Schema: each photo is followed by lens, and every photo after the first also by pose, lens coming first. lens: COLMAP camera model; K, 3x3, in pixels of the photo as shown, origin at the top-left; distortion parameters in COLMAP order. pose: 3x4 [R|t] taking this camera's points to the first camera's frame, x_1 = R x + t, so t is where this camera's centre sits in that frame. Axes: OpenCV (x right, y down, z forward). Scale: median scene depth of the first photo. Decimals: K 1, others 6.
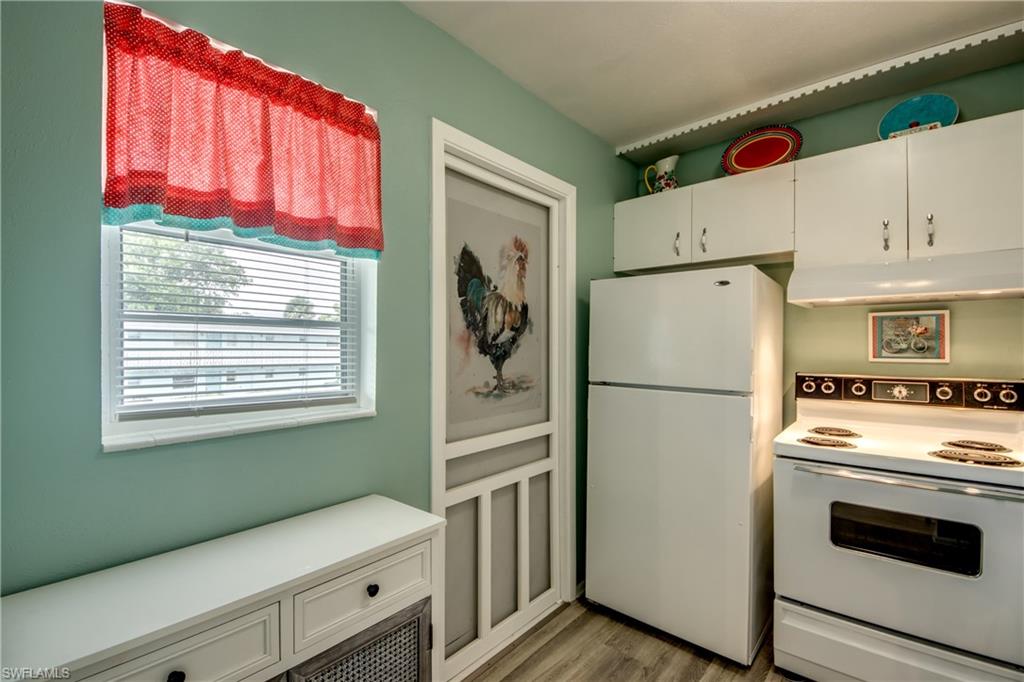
lens RADIAL K [[456.2, 0, 512.0], [0, 456.2, 341.0], [0, 0, 1]] dist [0.001638, 0.000268]
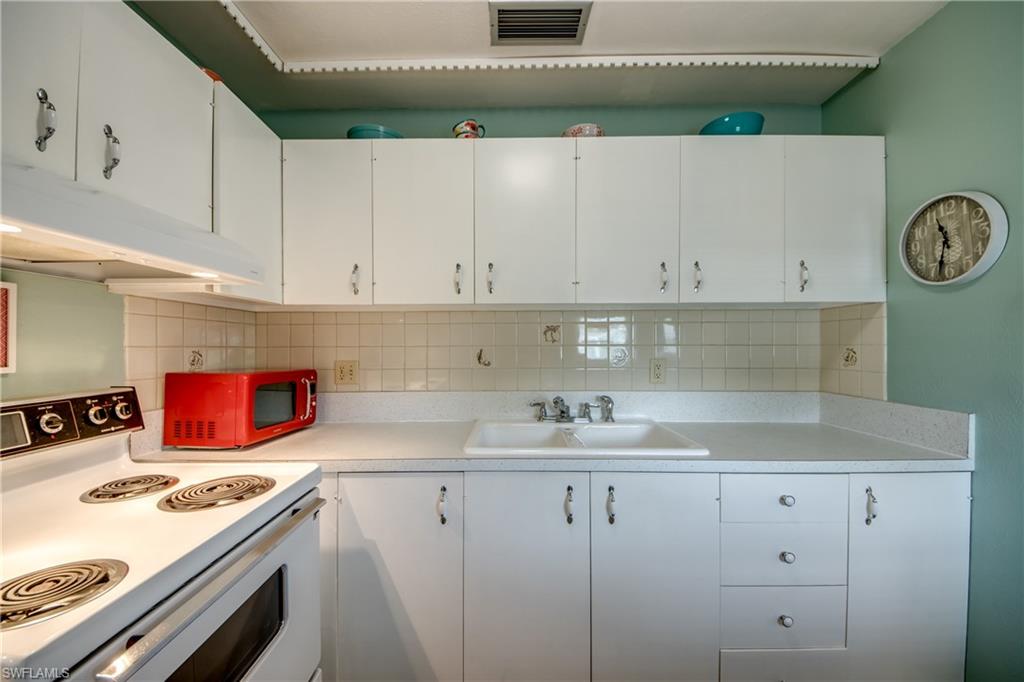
lens RADIAL K [[392.9, 0, 515.5], [0, 392.9, 336.8], [0, 0, 1]] dist [0.032884, -0.024735]
pose [[-0.650505, 0.013902, 0.759375, 0.169843], [-0.003127, 0.999775, -0.020982, 0.010757], [-0.759496, -0.016023, -0.650315, 0.934642]]
